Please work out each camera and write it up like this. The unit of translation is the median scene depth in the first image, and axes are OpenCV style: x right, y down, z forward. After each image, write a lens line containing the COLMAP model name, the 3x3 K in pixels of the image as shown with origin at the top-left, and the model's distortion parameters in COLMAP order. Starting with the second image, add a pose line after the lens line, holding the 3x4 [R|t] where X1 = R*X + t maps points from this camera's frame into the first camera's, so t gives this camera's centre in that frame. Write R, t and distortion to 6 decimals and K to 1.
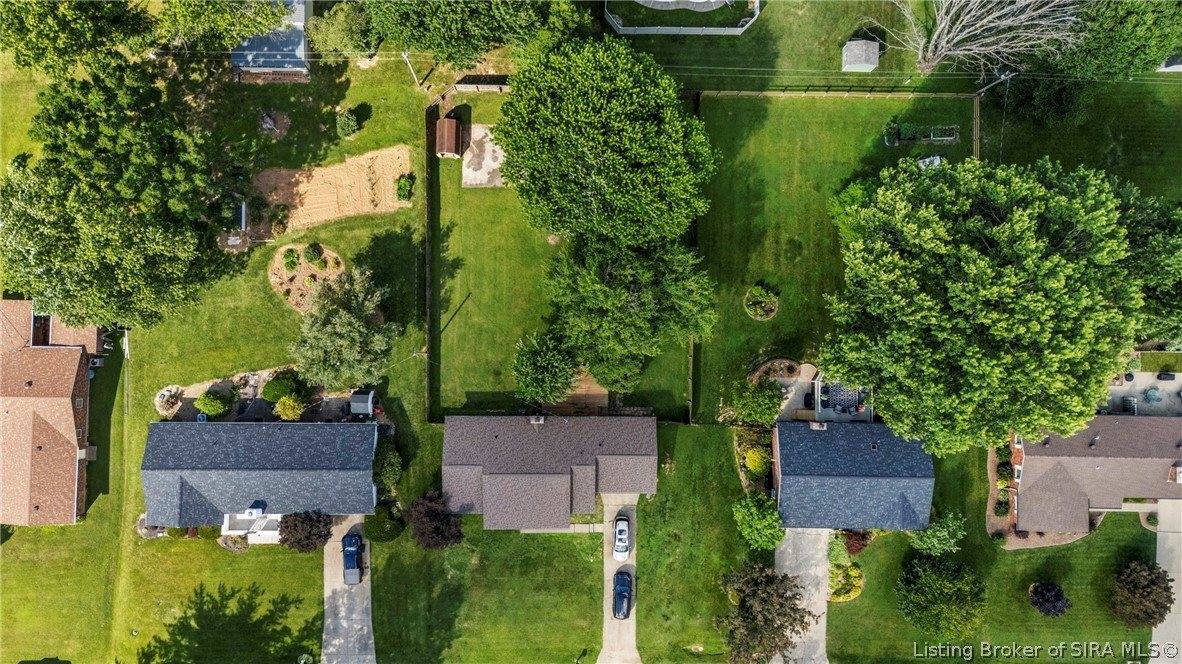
lens RADIAL K [[829.4, 0, 606.9], [0, 829.4, 359.9], [0, 0, 1]] dist [0.058686, -0.038005]
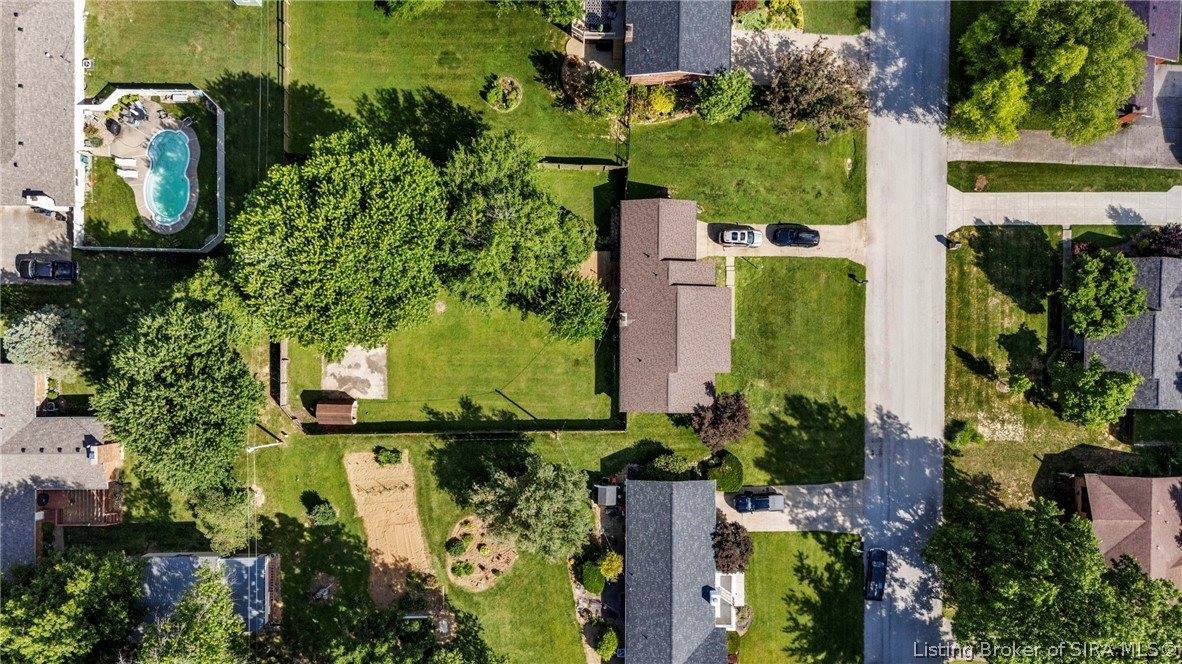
lens RADIAL K [[829.4, 0, 606.9], [0, 829.4, 359.9], [0, 0, 1]] dist [0.058686, -0.038005]
pose [[-0.000988, -0.999861, -0.016648, -0.113378], [0.998534, -0.001888, 0.054088, -0.001230], [-0.054112, -0.016570, 0.998397, 0.004029]]
